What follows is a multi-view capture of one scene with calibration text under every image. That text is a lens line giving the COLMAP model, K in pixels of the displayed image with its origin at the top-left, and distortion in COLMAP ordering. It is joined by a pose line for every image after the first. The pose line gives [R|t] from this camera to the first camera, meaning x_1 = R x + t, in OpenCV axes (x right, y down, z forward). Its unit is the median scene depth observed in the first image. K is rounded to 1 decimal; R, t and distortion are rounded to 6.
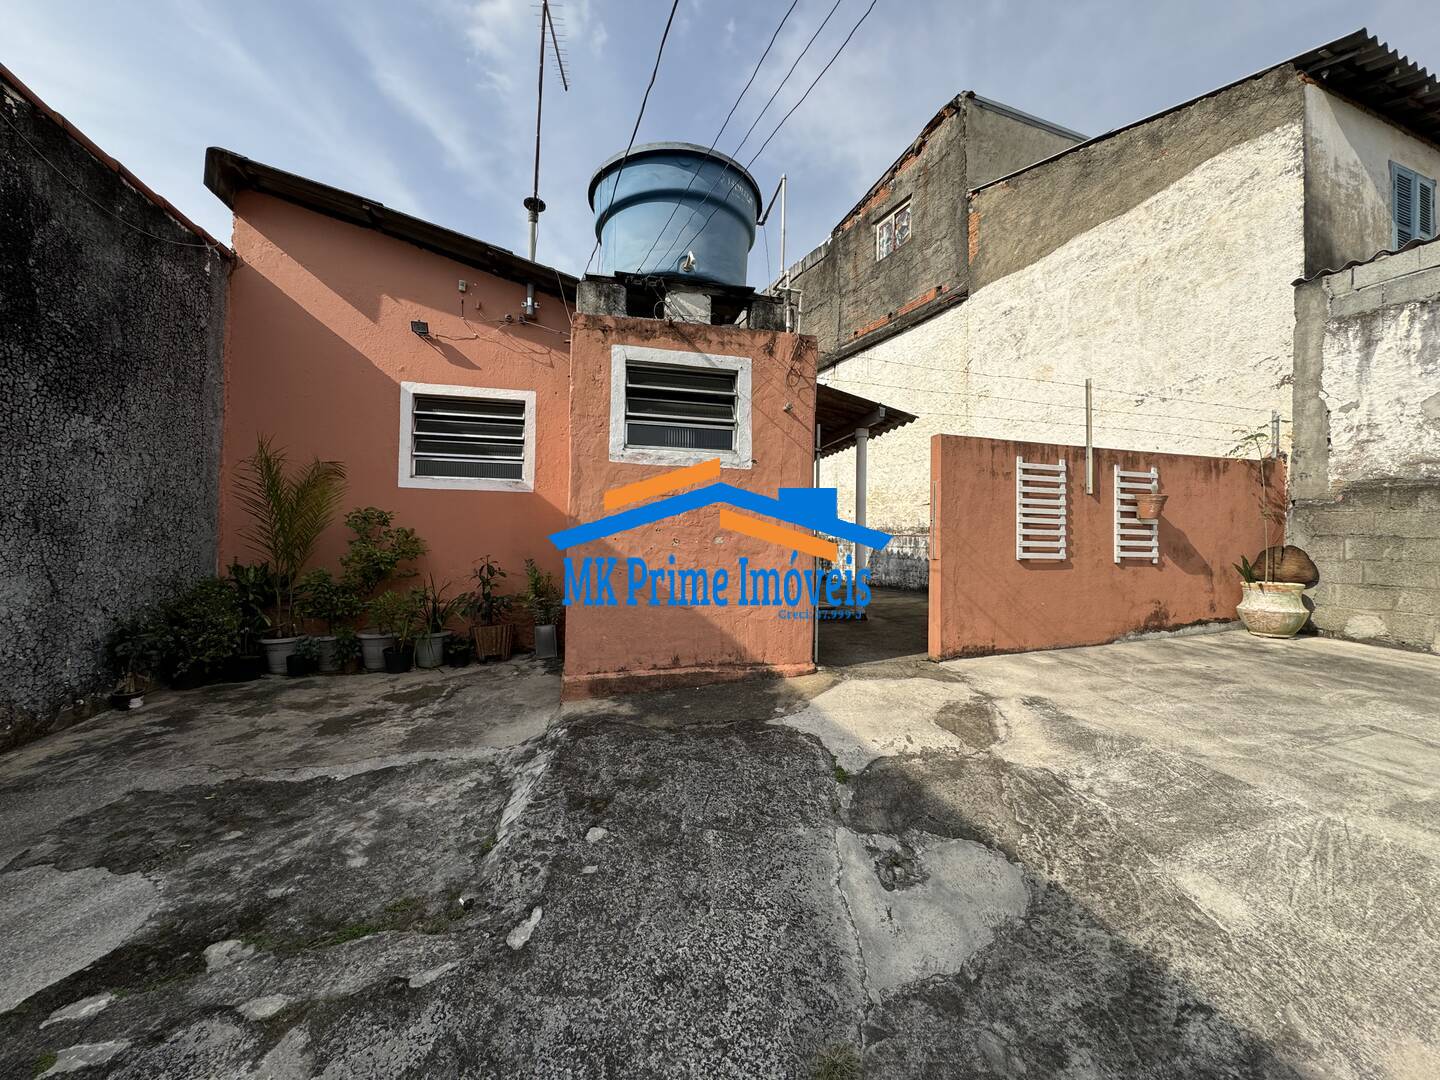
lens RADIAL K [[575.8, 0, 720.5], [0, 575.8, 543.7], [0, 0, 1]] dist [-0.001335, 0.000248]
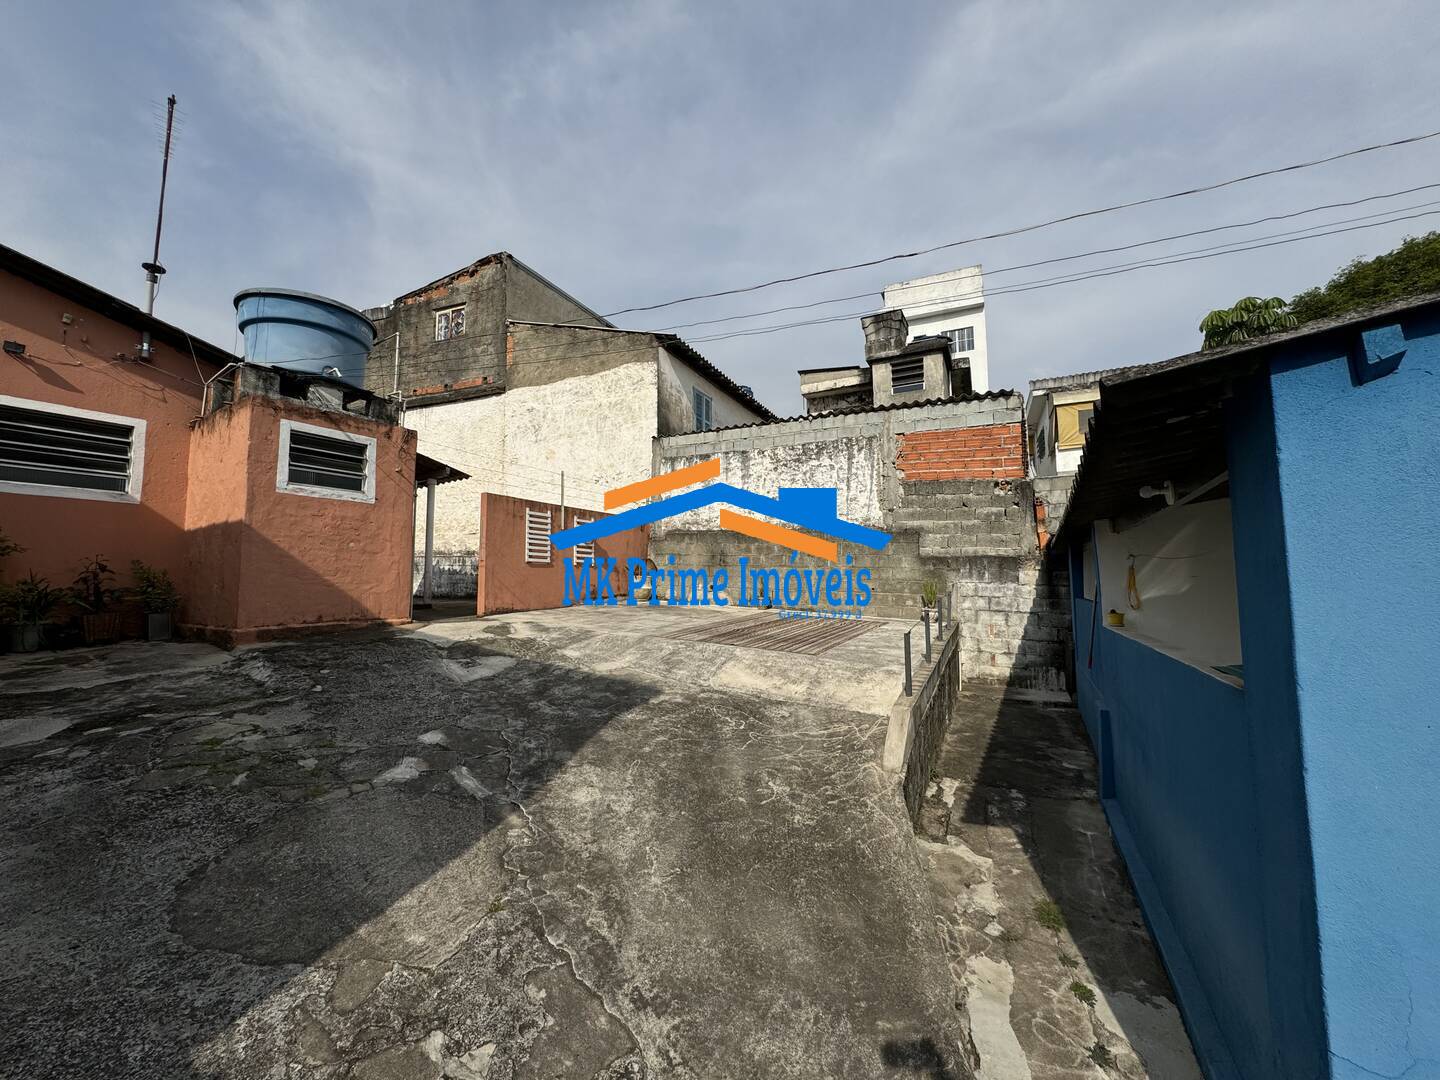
lens RADIAL K [[575.8, 0, 722.2], [0, 575.8, 539.5], [0, 0, 1]] dist [-0.001335, 0.000248]
pose [[0.720344, 0.041166, 0.692394, -0.287000], [0.005900, 0.997837, -0.065464, 0.070491], [-0.693592, 0.051242, 0.718543, -0.699304]]
